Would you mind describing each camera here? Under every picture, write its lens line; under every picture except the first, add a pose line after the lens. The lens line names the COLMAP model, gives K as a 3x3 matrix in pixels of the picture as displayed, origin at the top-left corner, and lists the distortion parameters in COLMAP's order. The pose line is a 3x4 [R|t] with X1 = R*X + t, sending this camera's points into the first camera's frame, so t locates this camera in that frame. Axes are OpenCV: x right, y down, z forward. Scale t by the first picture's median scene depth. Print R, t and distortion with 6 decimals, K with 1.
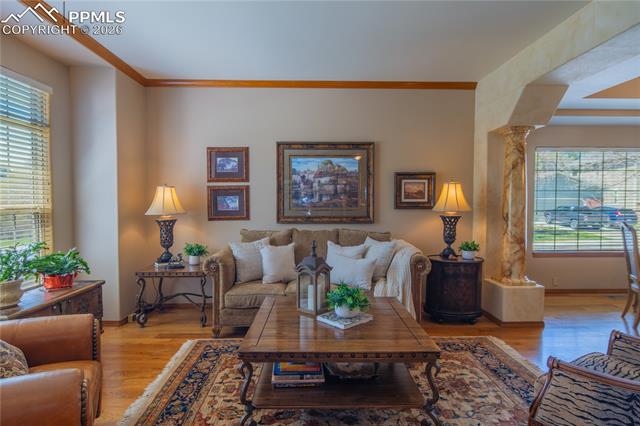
lens RADIAL K [[344.0, 0, 320.4], [0, 344.0, 215.4], [0, 0, 1]] dist [-0.005019, 0.000299]
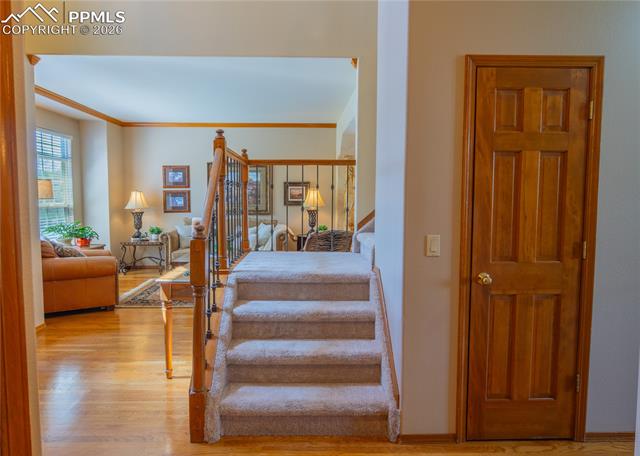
lens RADIAL K [[442.6, 0, 319.6], [0, 442.6, 225.5], [0, 0, 1]] dist [0.014414, 0.002346]
pose [[0.999927, 0.001624, -0.012015, 0.432791], [-0.001276, 0.999581, 0.028917, 0.014682], [0.012056, -0.028900, 0.999510, -1.075858]]
